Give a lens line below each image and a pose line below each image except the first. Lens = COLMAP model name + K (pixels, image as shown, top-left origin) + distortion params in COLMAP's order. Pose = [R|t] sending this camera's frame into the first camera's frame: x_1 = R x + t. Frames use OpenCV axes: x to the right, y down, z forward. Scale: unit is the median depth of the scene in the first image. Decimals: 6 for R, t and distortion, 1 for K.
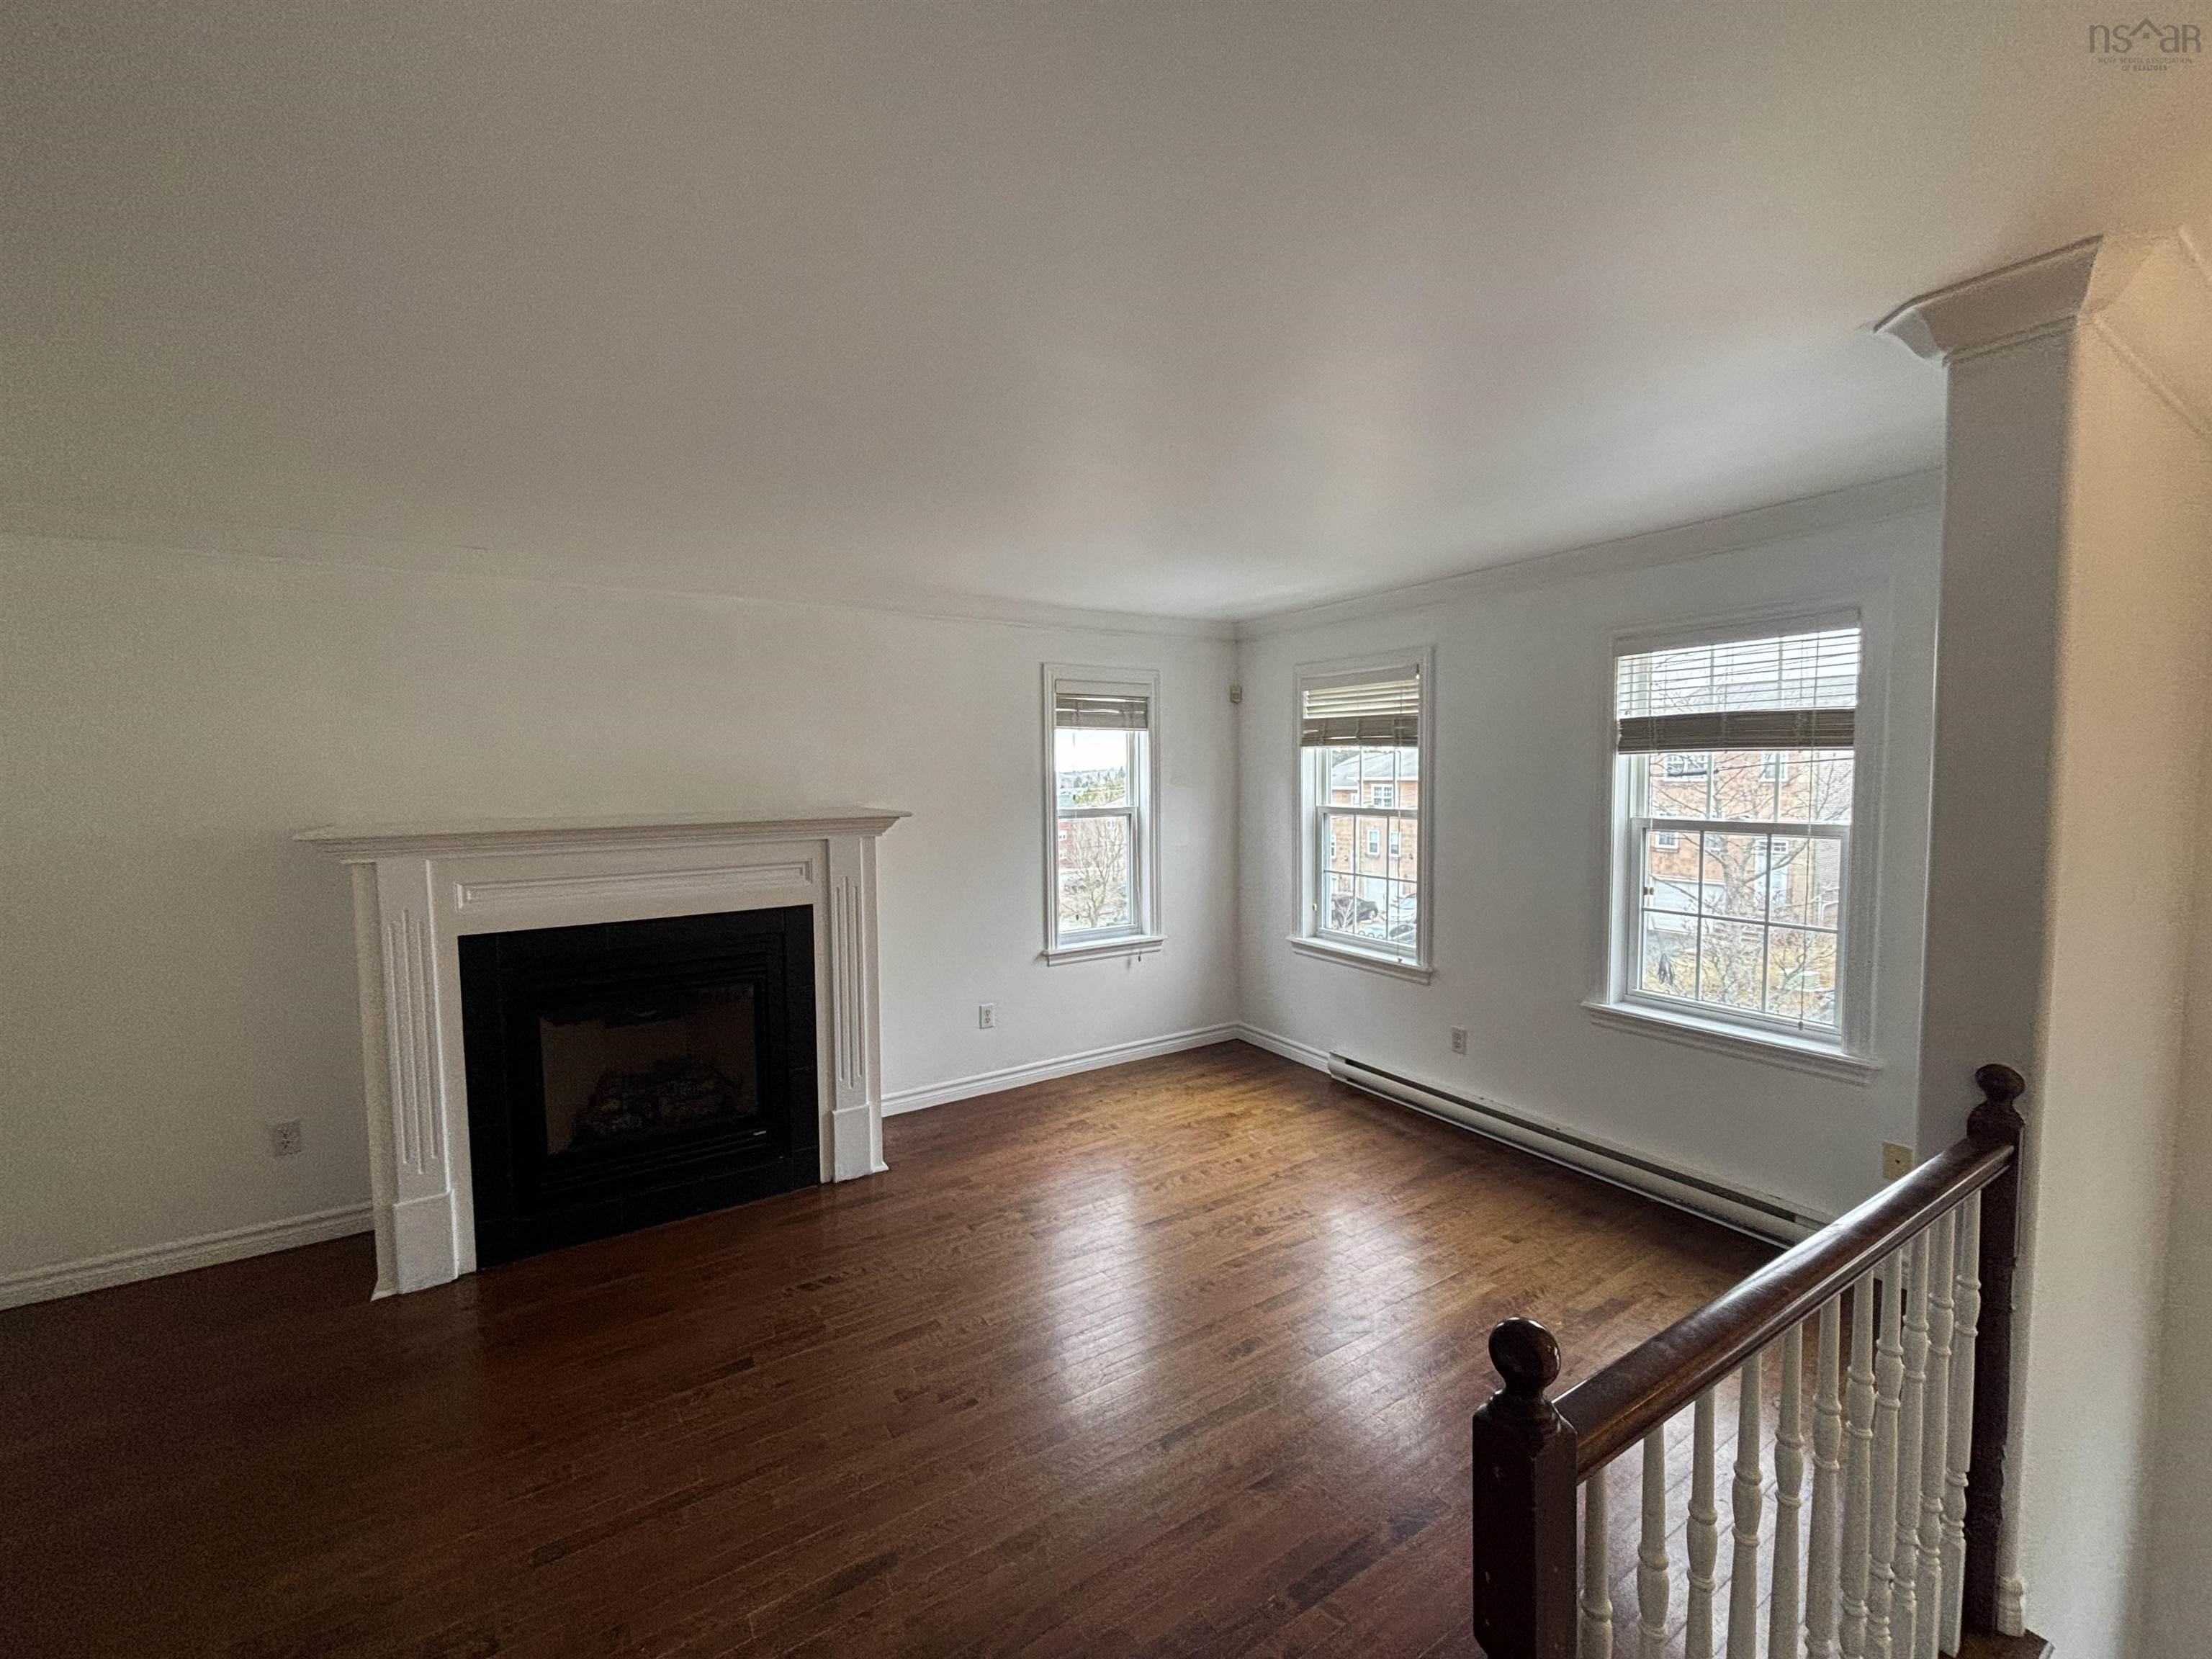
lens RADIAL K [[888.7, 0, 1106.0], [0, 888.7, 829.5], [0, 0, 1]] dist [0.000523, 0.000088]
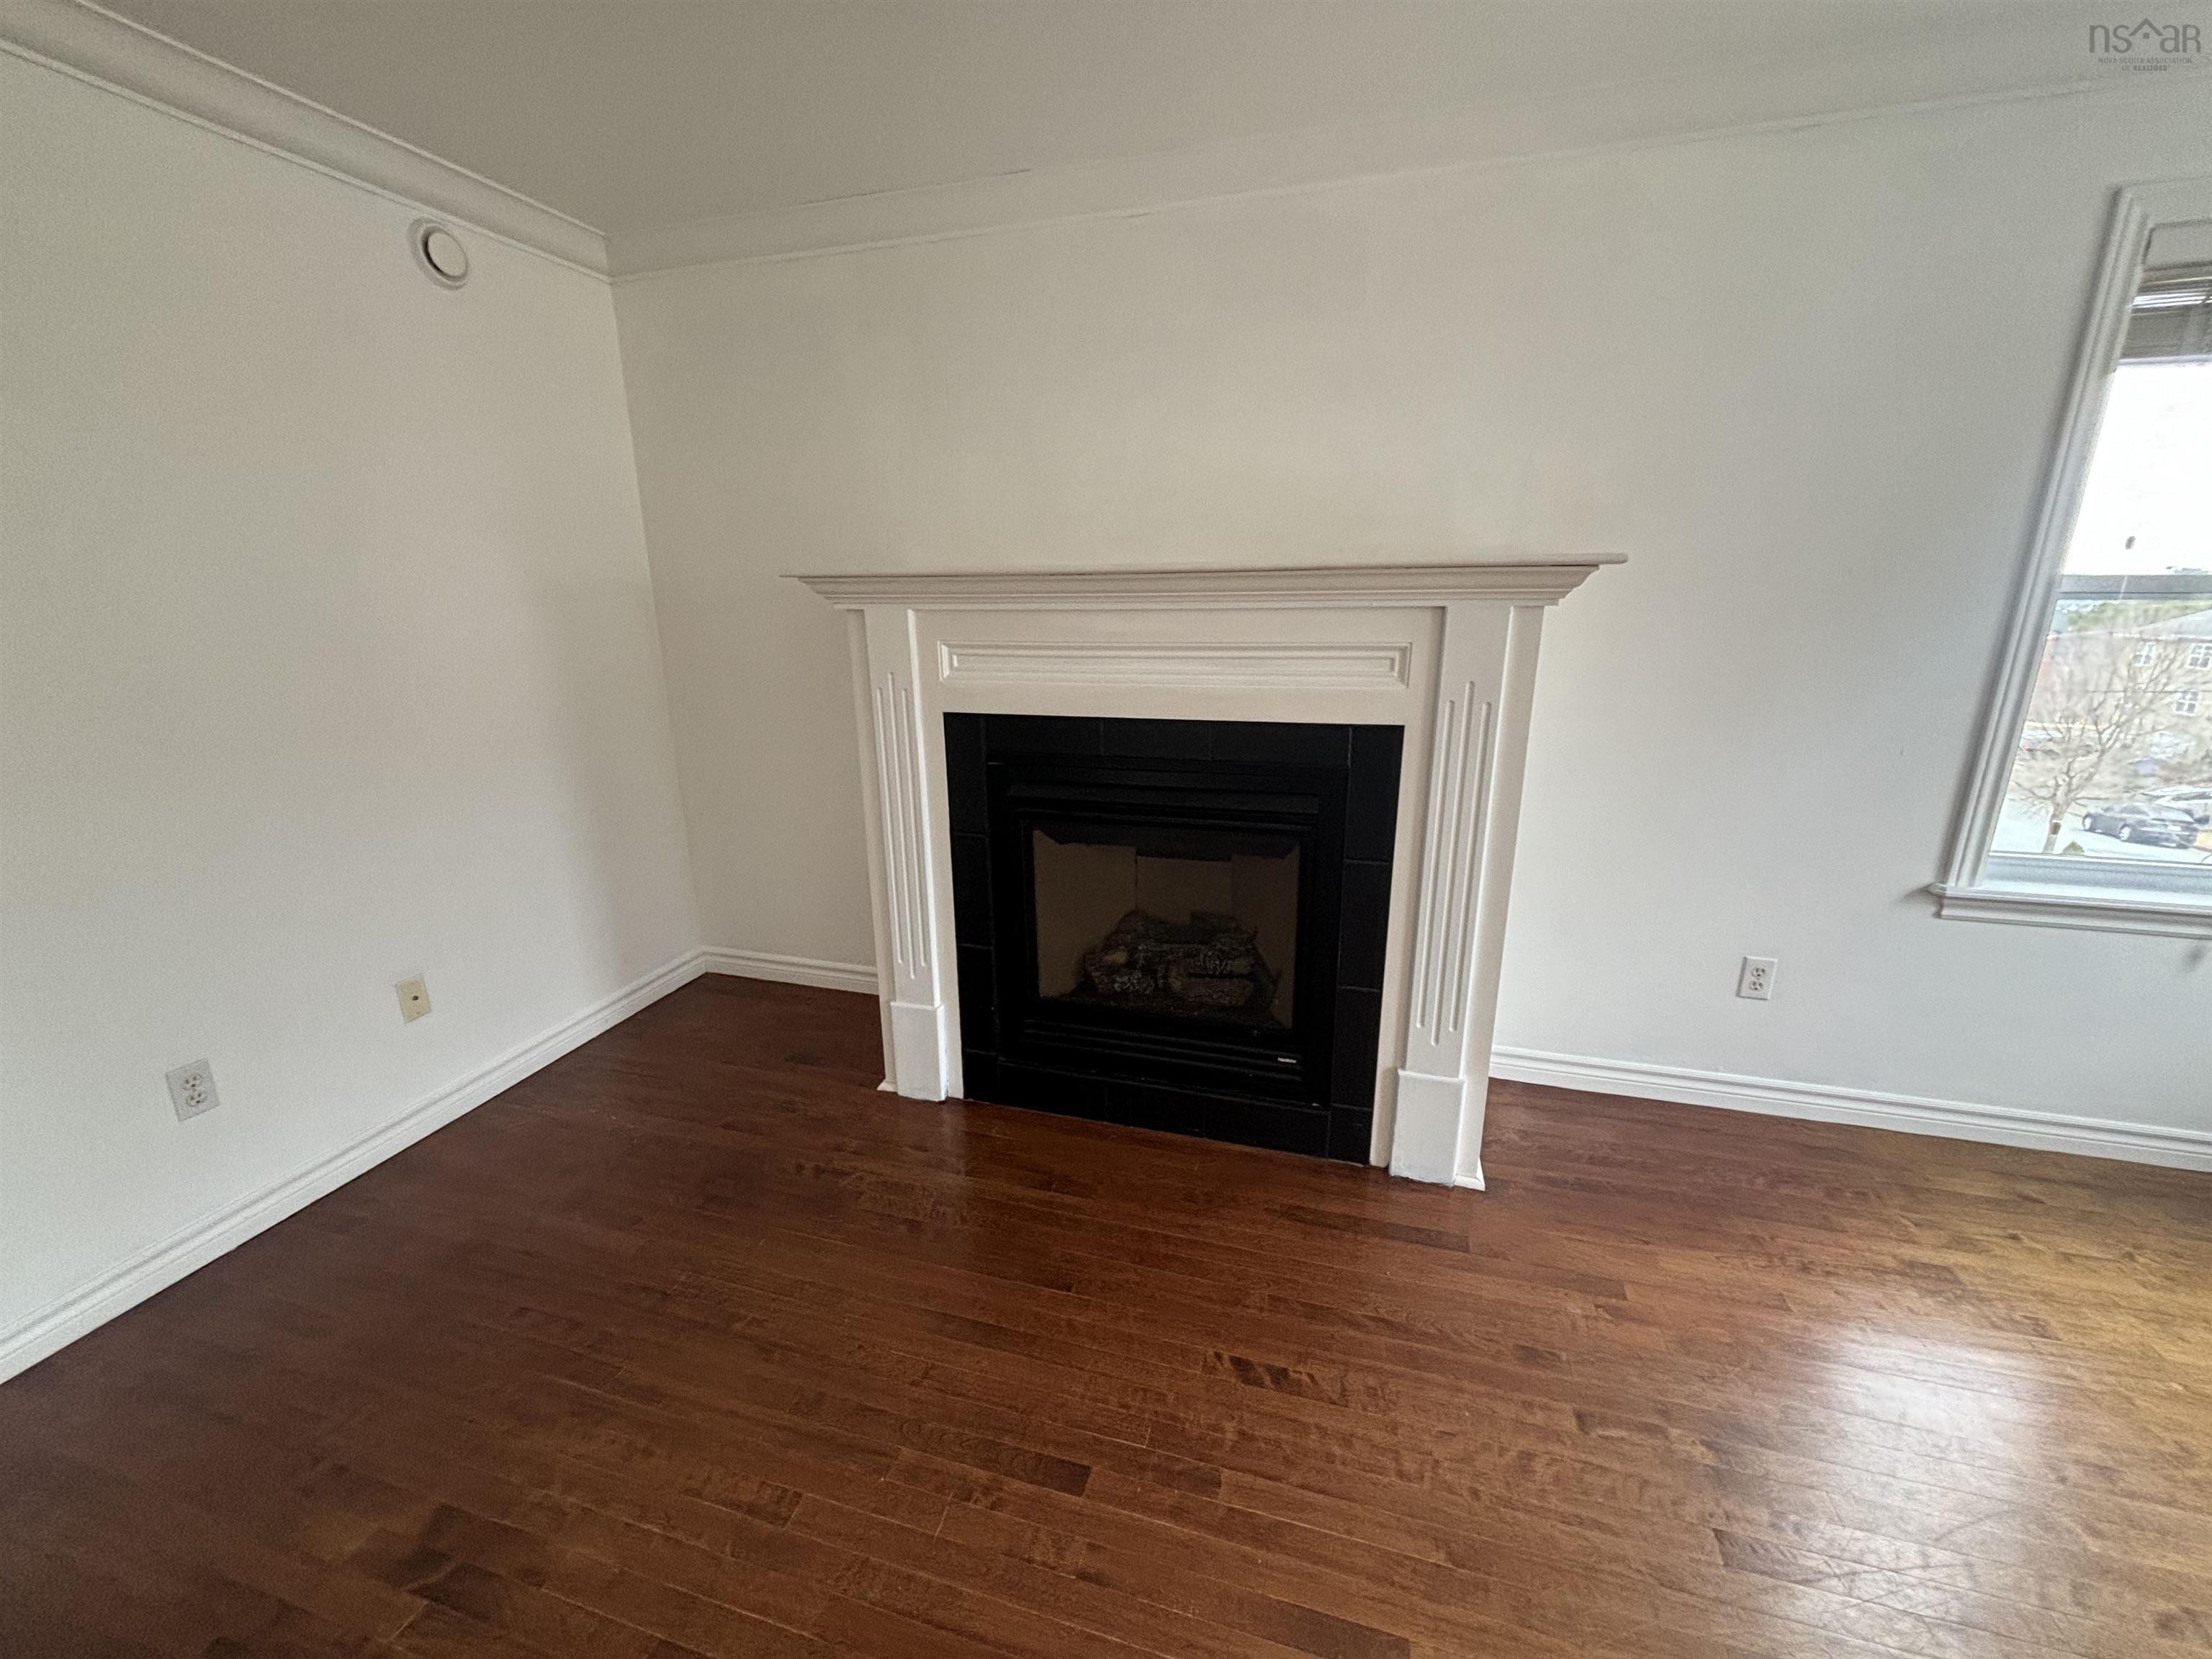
lens RADIAL K [[888.7, 0, 1106.0], [0, 888.7, 829.5], [0, 0, 1]] dist [0.000523, 0.000088]
pose [[0.662672, 0.204675, -0.720398, -0.035830], [-0.048357, 0.971616, 0.231568, 0.026526], [0.747347, -0.118617, 0.653760, 0.482629]]
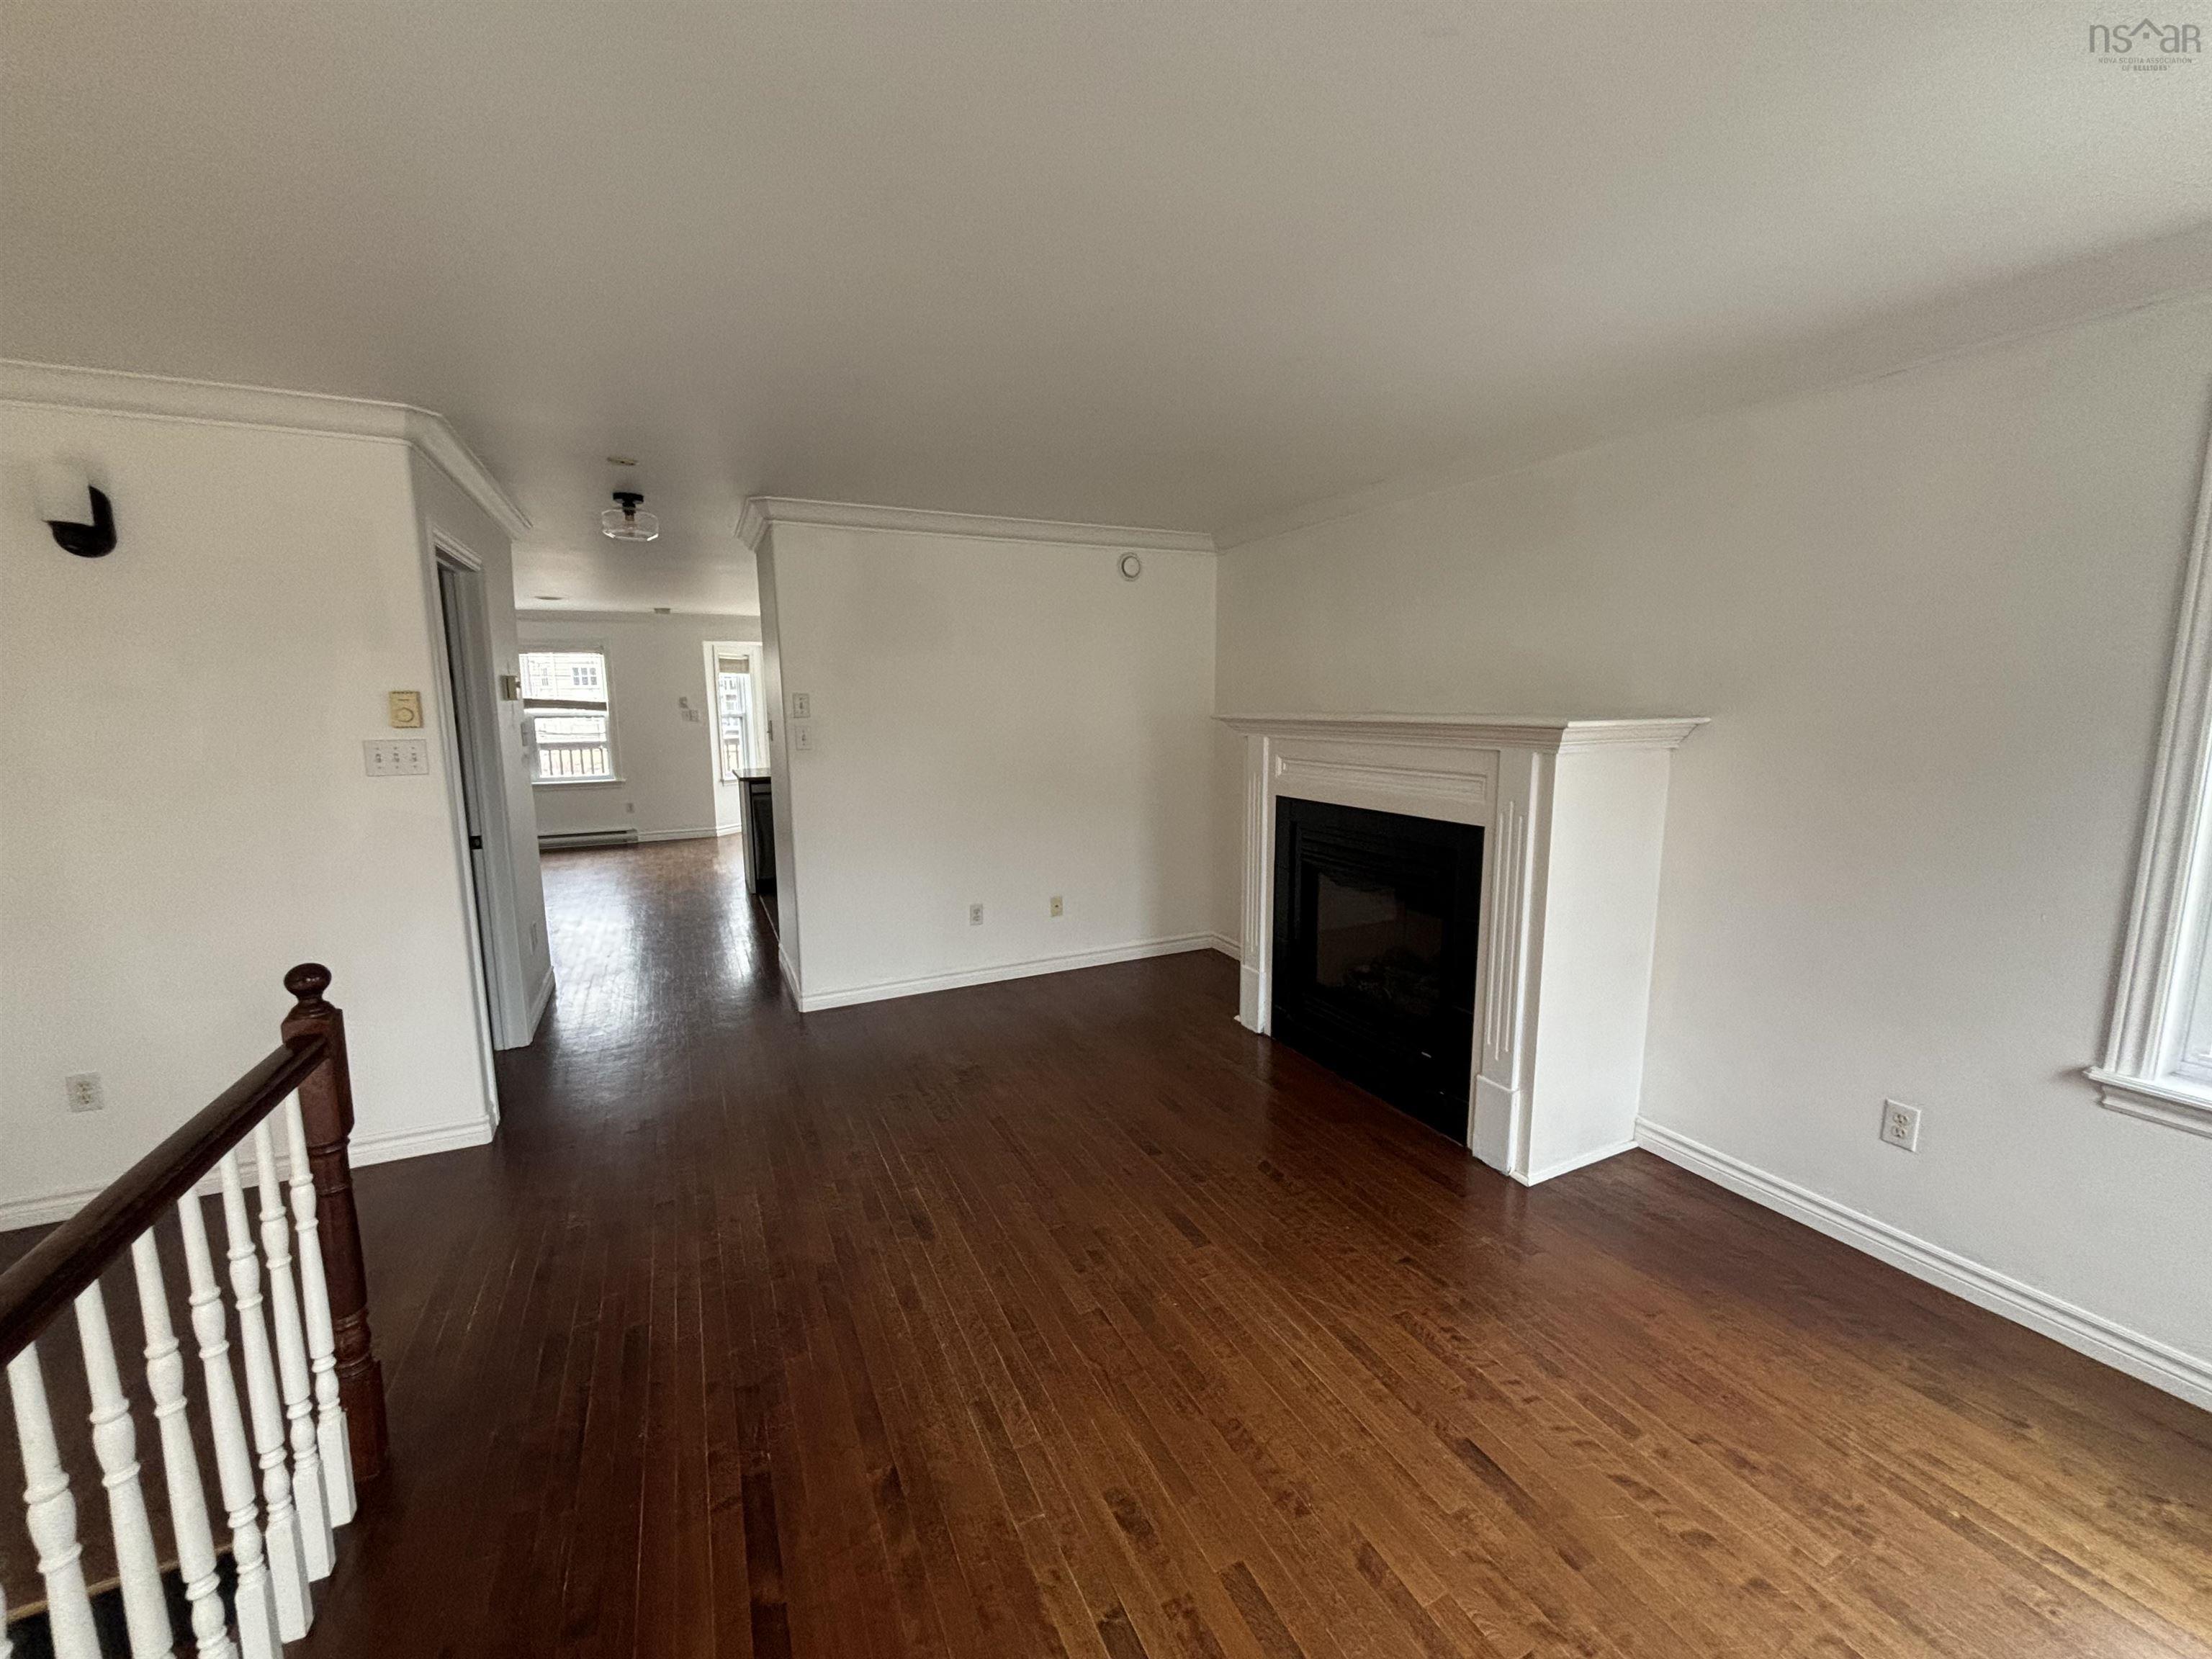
lens RADIAL K [[885.7, 0, 1108.1], [0, 885.7, 828.9], [0, 0, 1]] dist [0.009412, -0.000163]
pose [[-0.108034, 0.158648, -0.981407, 0.535578], [-0.060163, 0.984332, 0.165744, -0.032262], [0.992325, 0.076951, -0.096796, 0.730361]]
